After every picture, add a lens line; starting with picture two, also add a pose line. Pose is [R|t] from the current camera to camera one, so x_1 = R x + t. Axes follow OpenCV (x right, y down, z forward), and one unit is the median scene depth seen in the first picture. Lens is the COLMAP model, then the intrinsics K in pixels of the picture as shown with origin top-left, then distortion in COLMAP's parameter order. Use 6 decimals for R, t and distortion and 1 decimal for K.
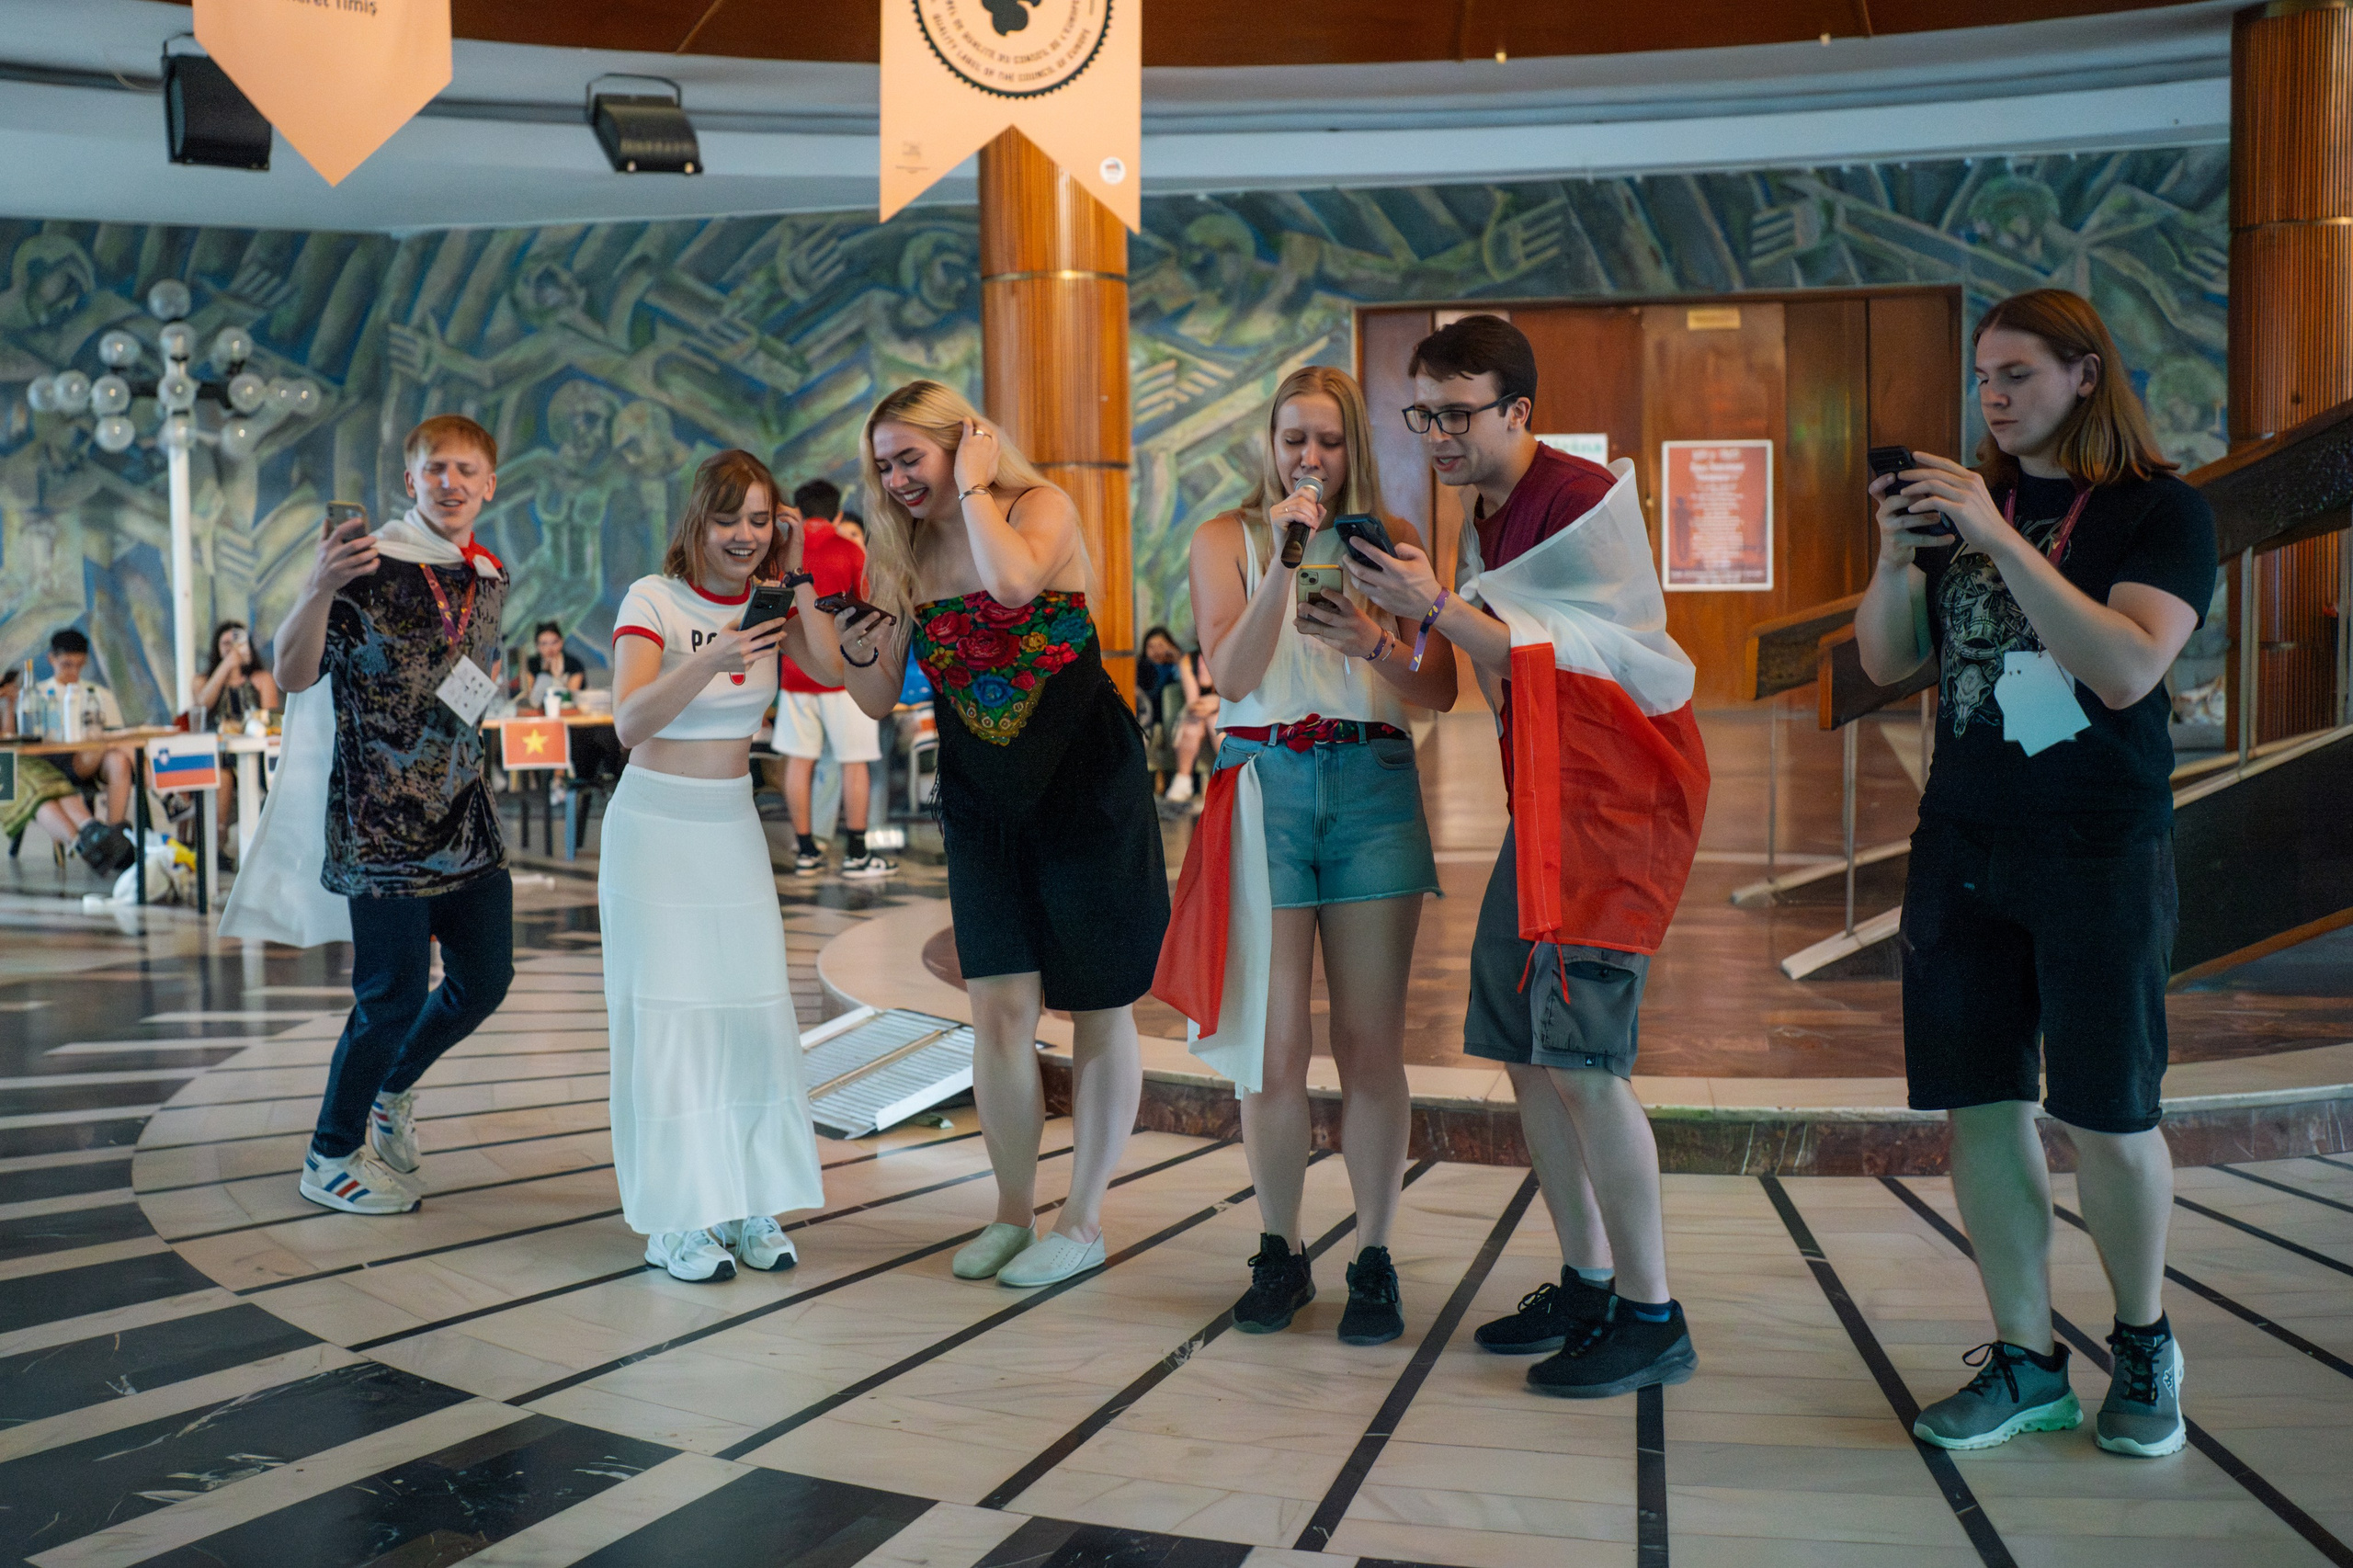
lens RADIAL K [[2681.2, 0, 1052.0], [0, 2681.2, 639.1], [0, 0, 1]] dist [0.028587, 0.000000]
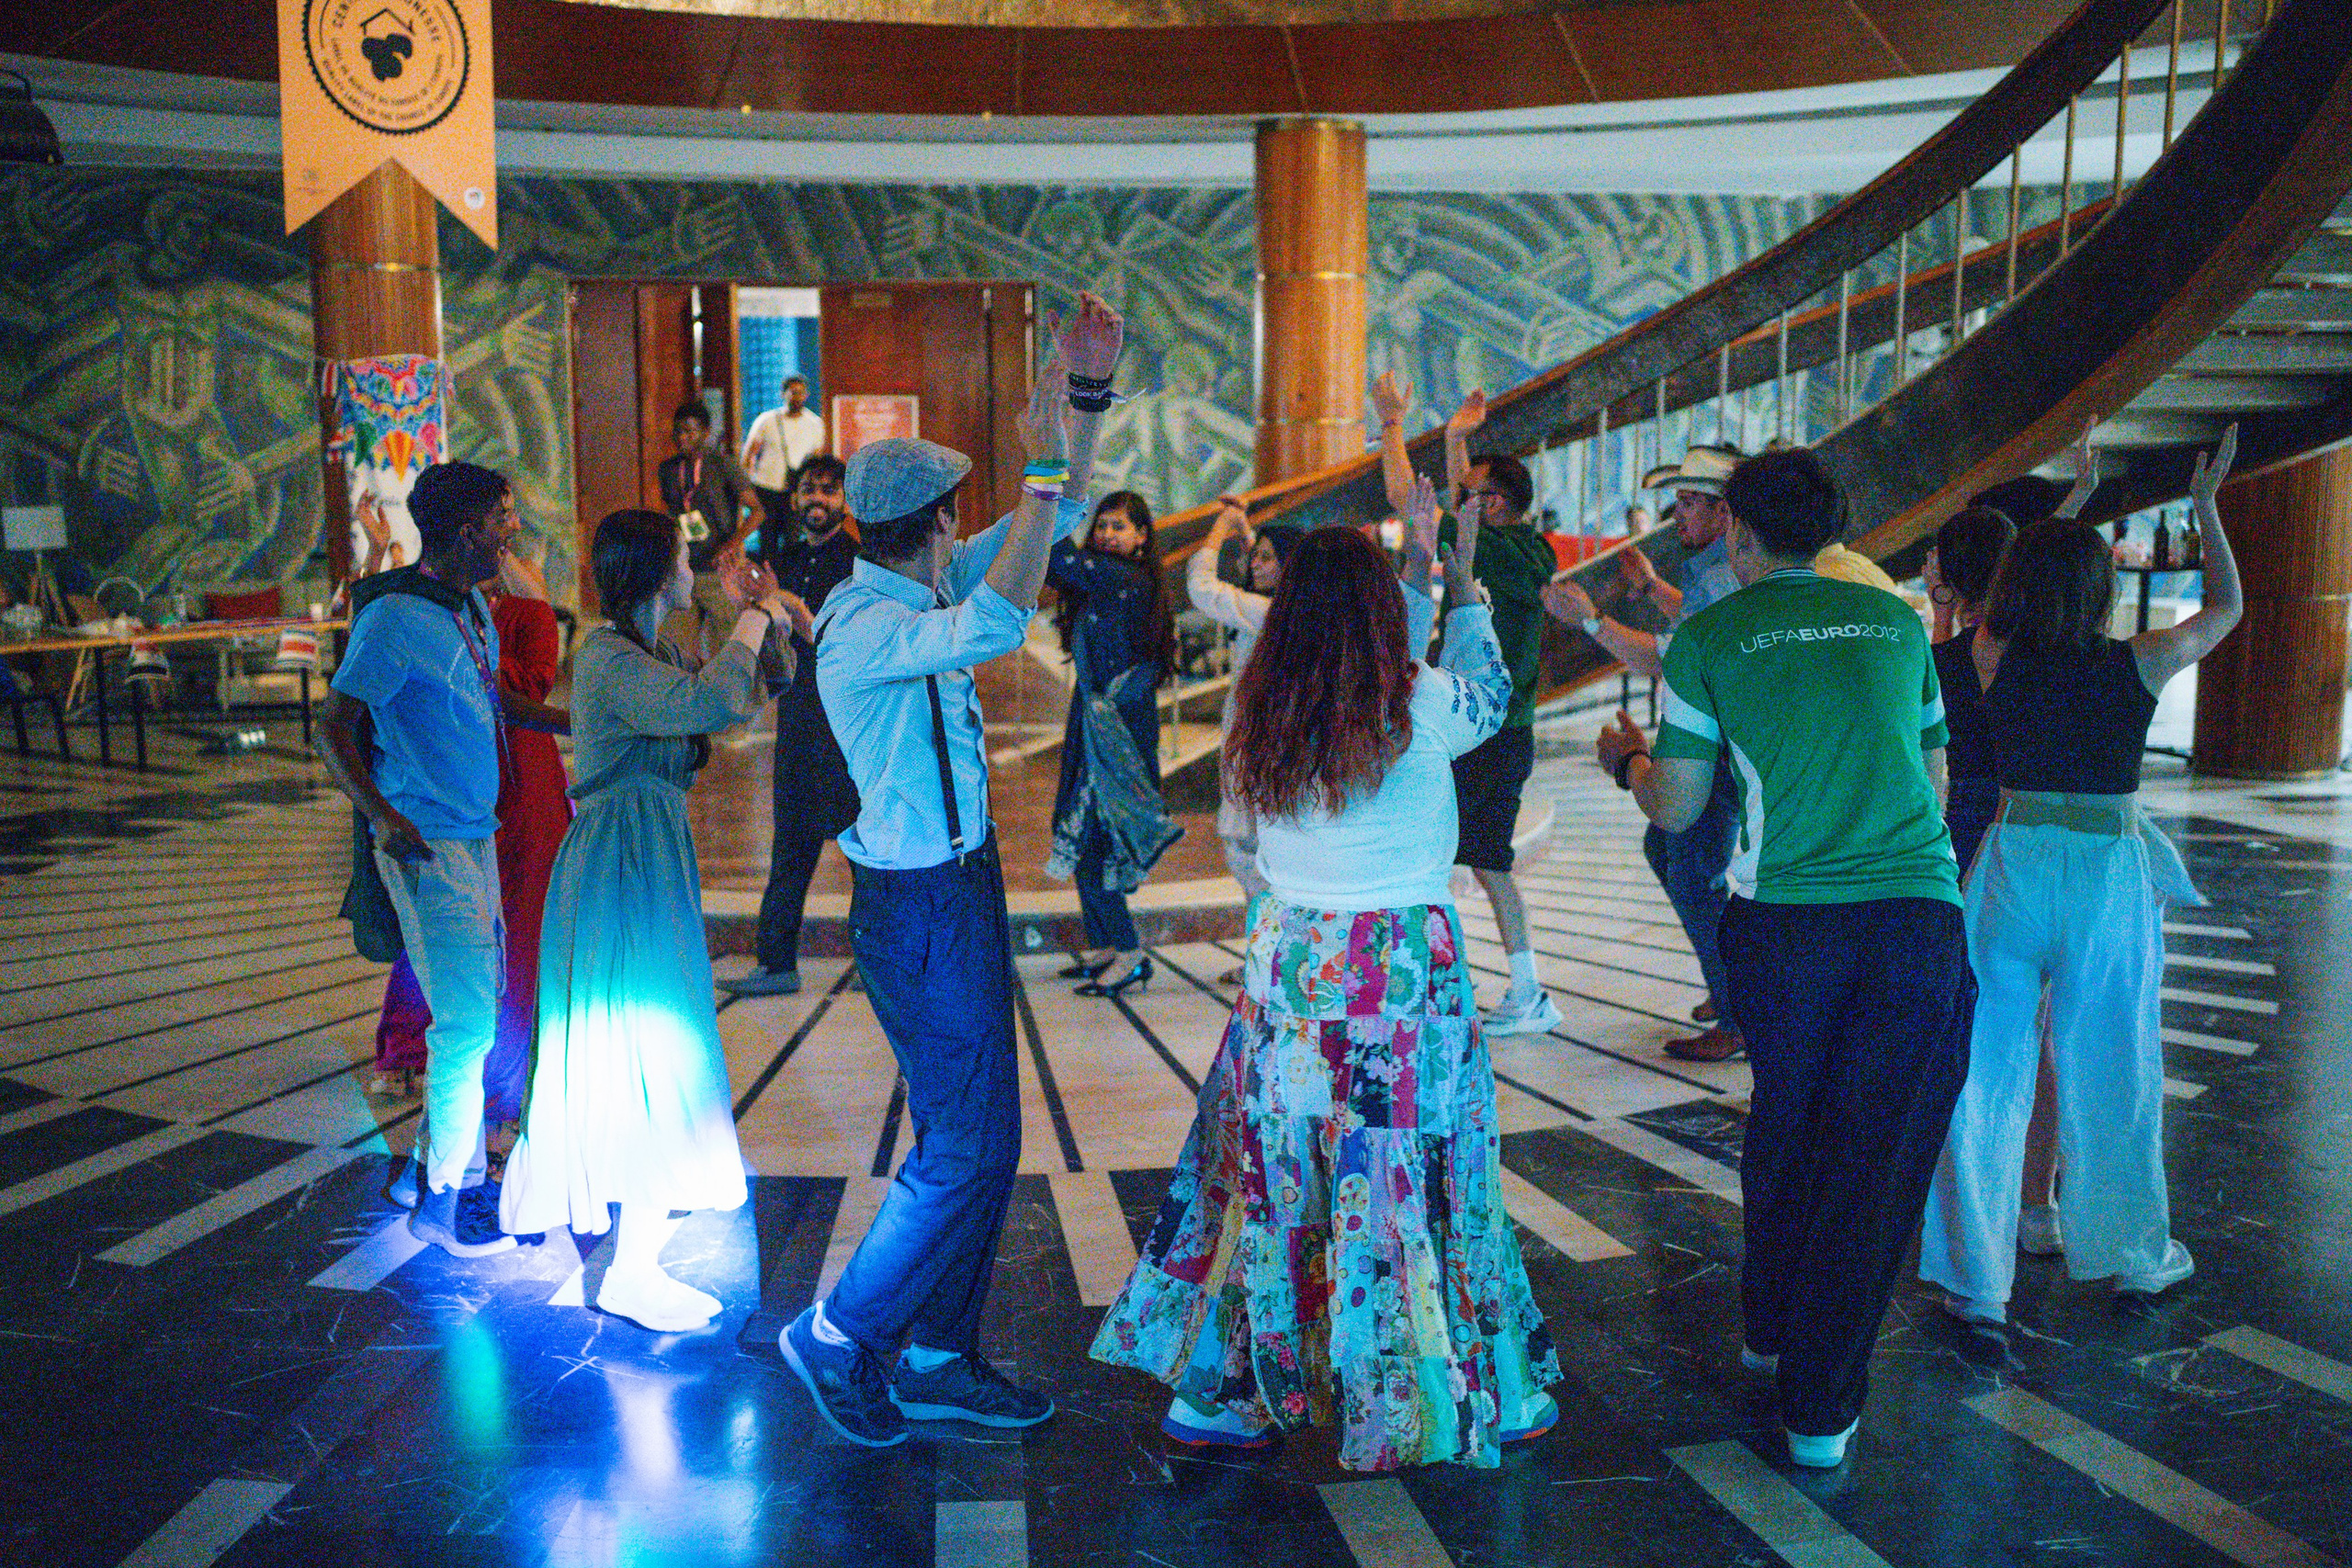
lens RADIAL K [[2353.2, 0, 1184.8], [0, 2353.2, 756.6], [0, 0, 1]] dist [0.007262, 0.000000]
pose [[0.896564, -0.051588, 0.439899, -0.121036], [0.003660, 0.994023, 0.109113, -0.025002], [-0.442899, -0.096217, 0.891394, -0.094093]]
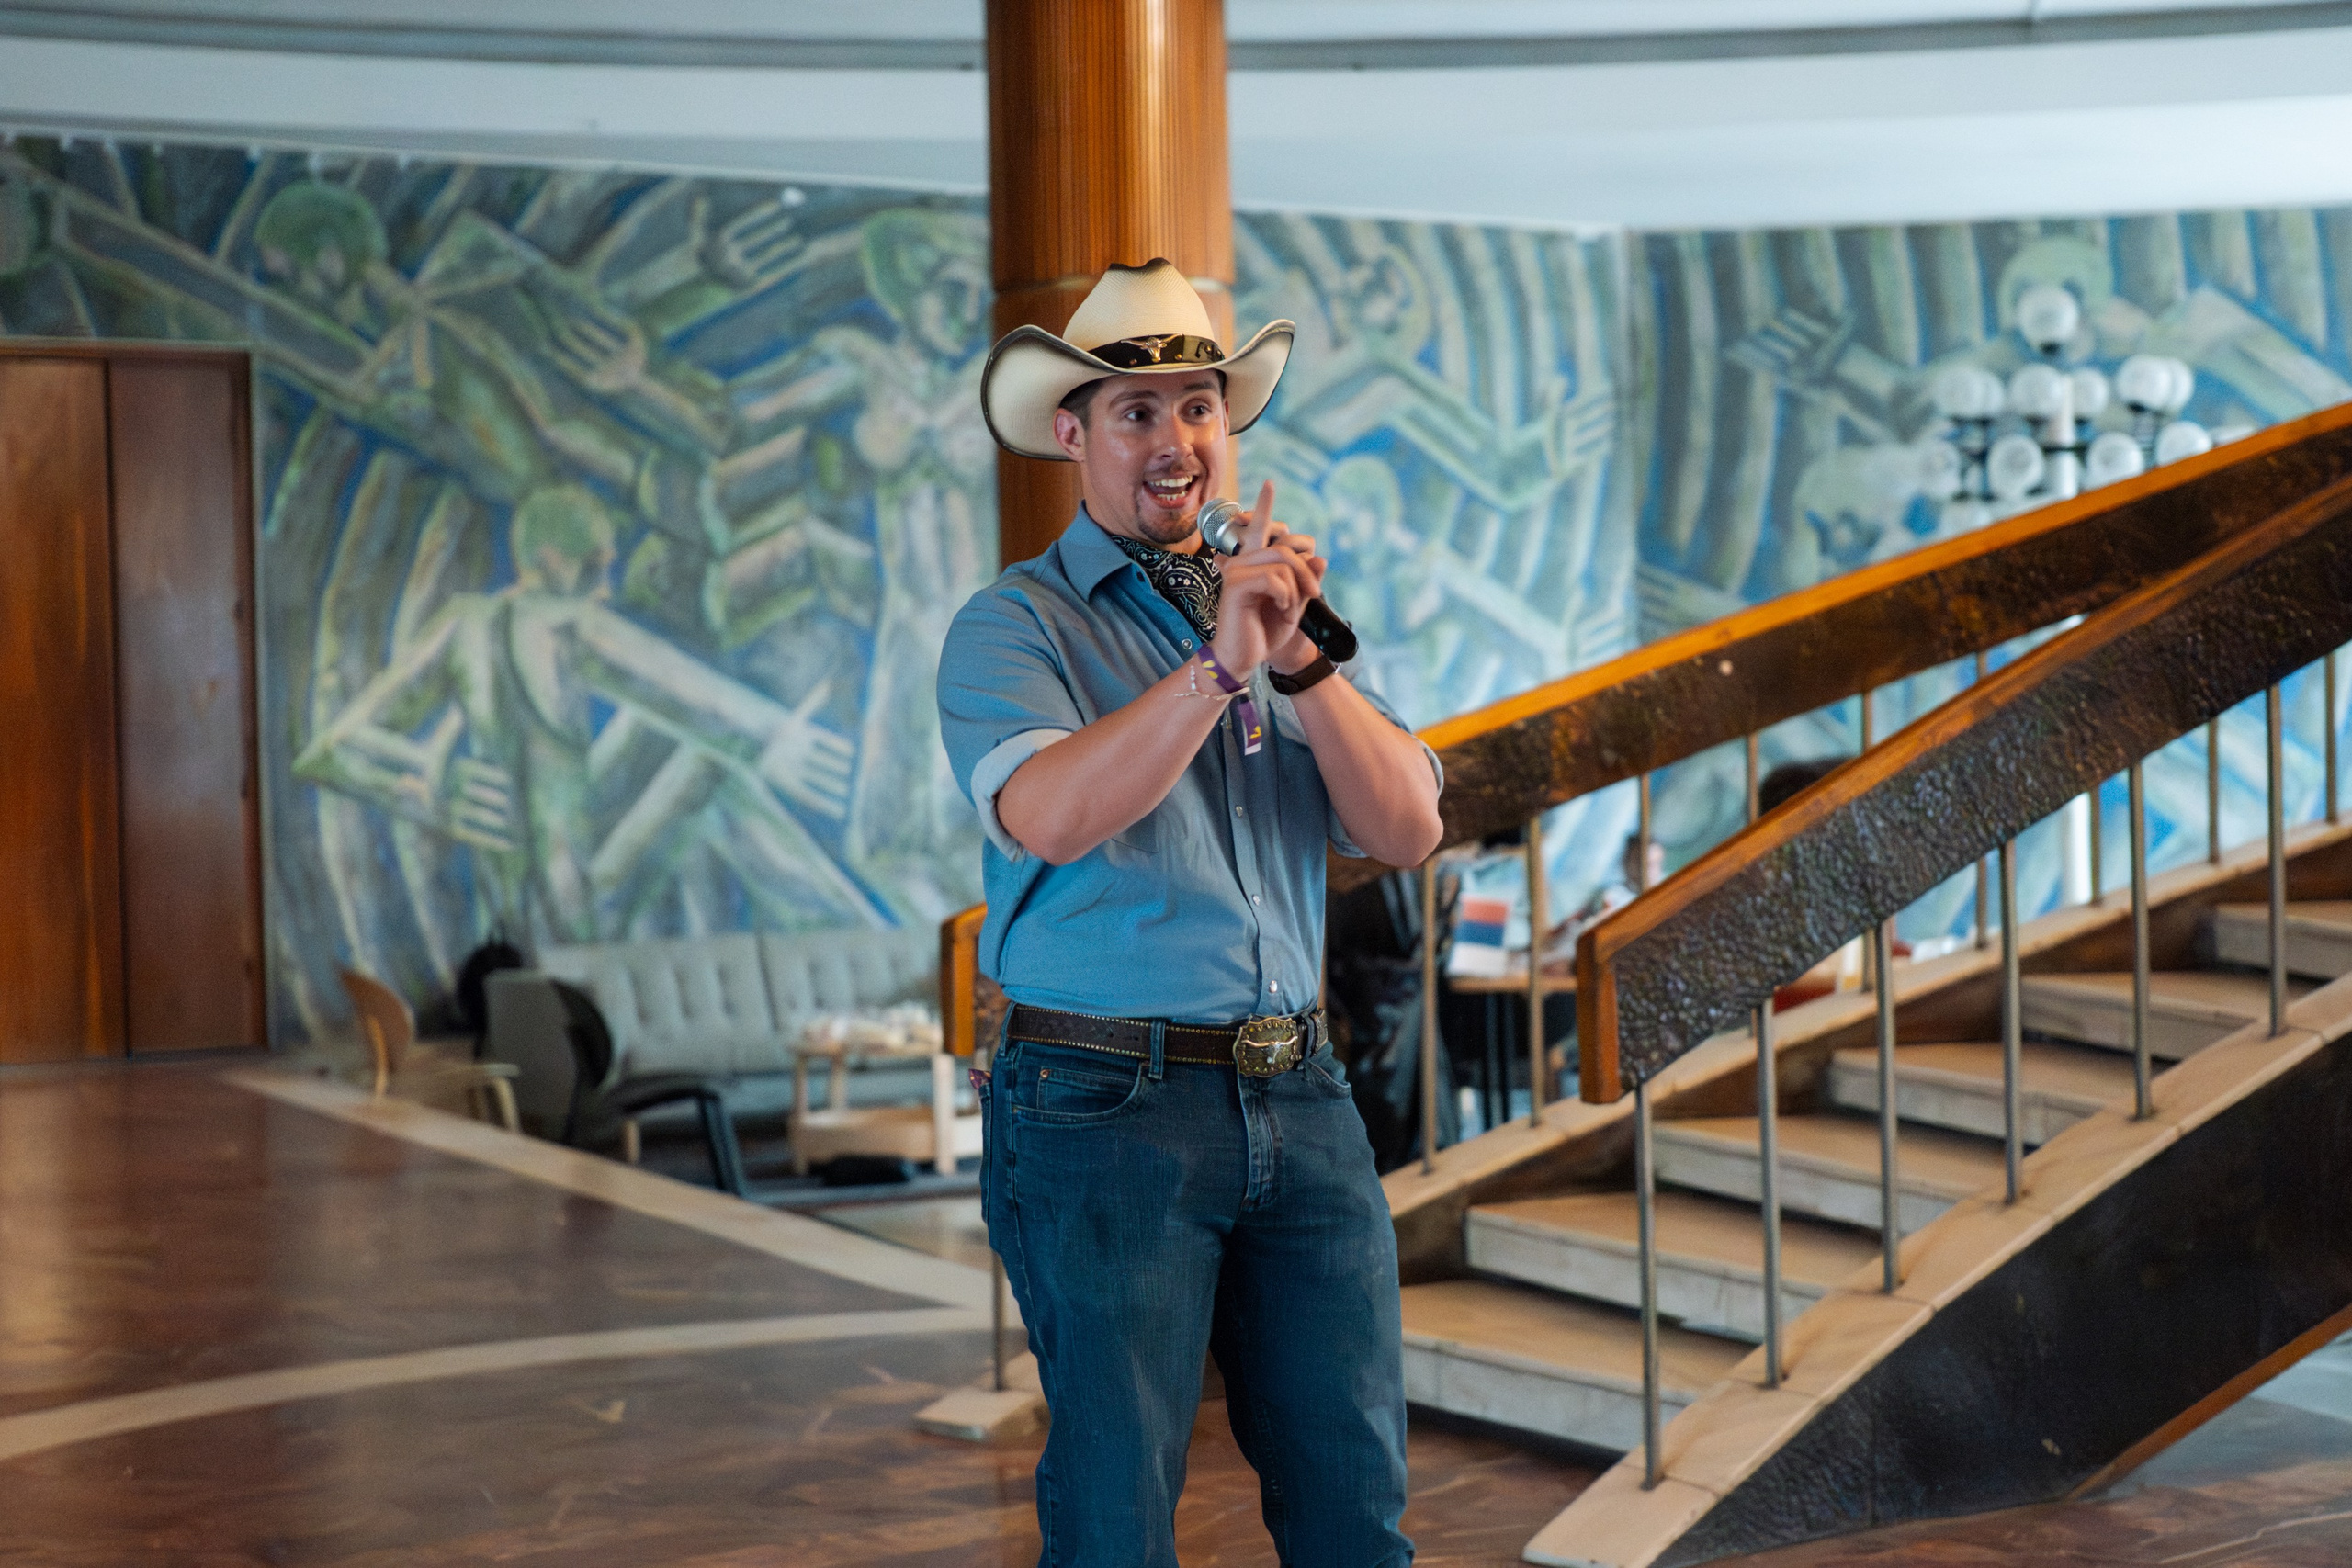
lens RADIAL K [[3792.2, 0, 1178.7], [0, 3792.2, 714.2], [0, 0, 1]] dist [-0.031344, 0.000000]
pose [[0.669049, -0.000235, 0.743218, -0.163092], [0.038589, 0.998662, -0.034423, -0.010677], [-0.742216, 0.051711, 0.668163, 0.268727]]
